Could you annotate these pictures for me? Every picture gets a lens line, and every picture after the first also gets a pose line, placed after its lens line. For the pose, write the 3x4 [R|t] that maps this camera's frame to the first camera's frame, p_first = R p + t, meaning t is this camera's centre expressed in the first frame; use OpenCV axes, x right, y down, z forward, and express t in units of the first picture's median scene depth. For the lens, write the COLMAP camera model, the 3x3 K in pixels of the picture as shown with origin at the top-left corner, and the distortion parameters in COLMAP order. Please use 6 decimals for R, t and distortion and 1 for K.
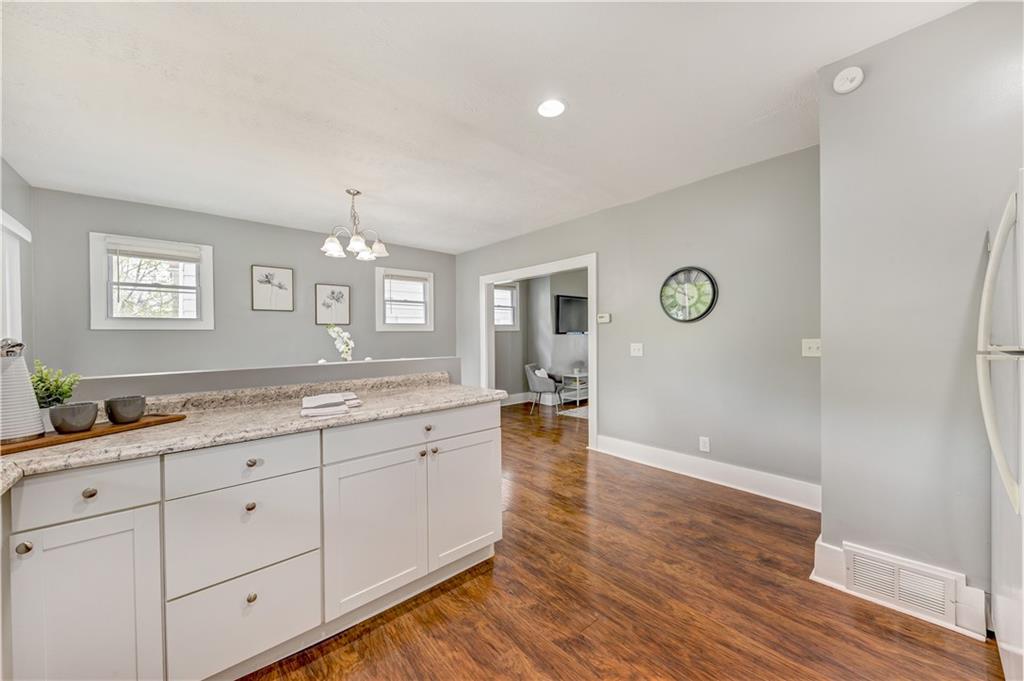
lens RADIAL K [[371.9, 0, 509.7], [0, 371.9, 342.0], [0, 0, 1]] dist [-0.000106, 0.000030]
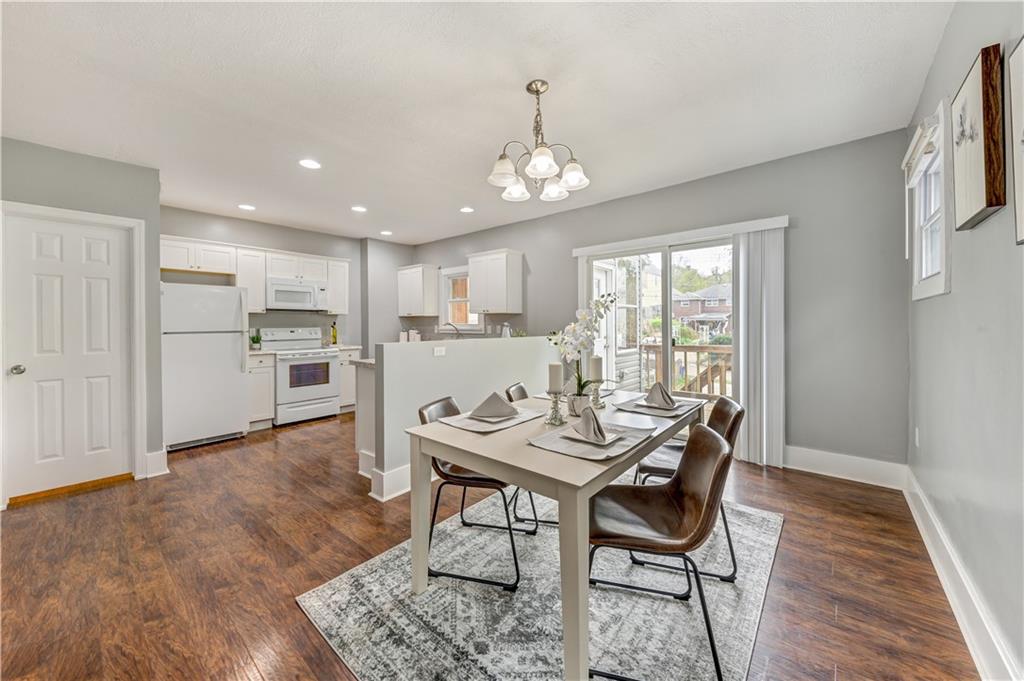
lens RADIAL K [[376.1, 0, 519.0], [0, 376.1, 323.3], [0, 0, 1]] dist [-0.002094, -0.000225]
pose [[-0.985857, 0.026507, -0.165481, -0.278593], [0.024086, 0.999572, 0.016616, -0.019581], [0.165851, 0.012395, -0.986073, 1.641595]]
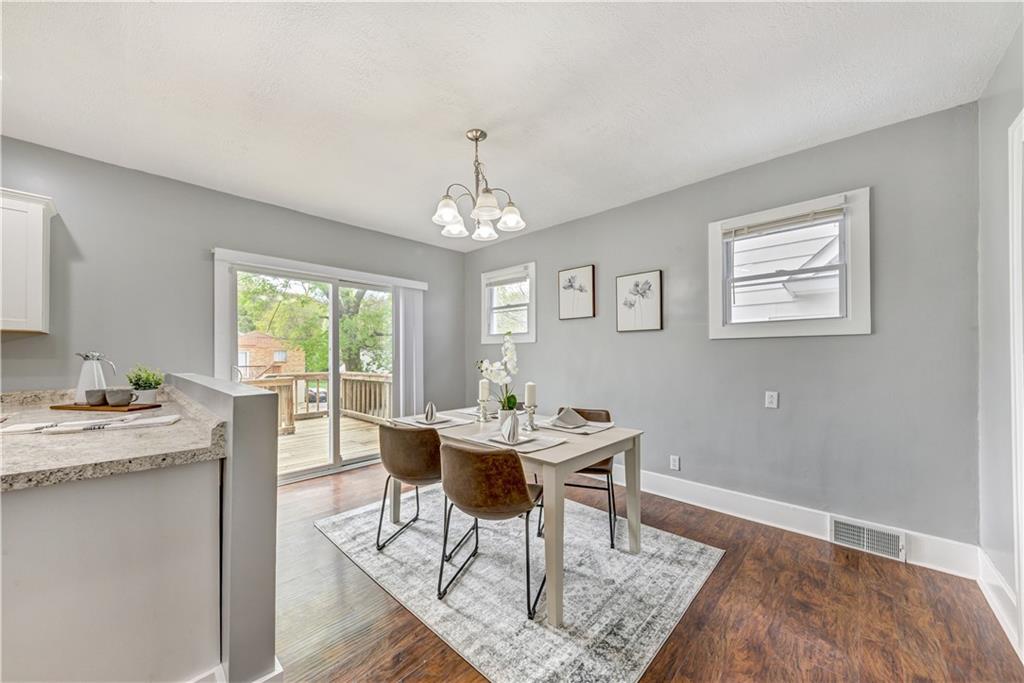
lens RADIAL K [[364.4, 0, 499.0], [0, 364.4, 355.4], [0, 0, 1]] dist [-0.000235, -0.000214]
pose [[0.092439, 0.017715, -0.995561, 0.253186], [-0.011566, 0.999793, 0.016716, -0.014976], [0.995651, 0.009969, 0.092625, 0.993809]]
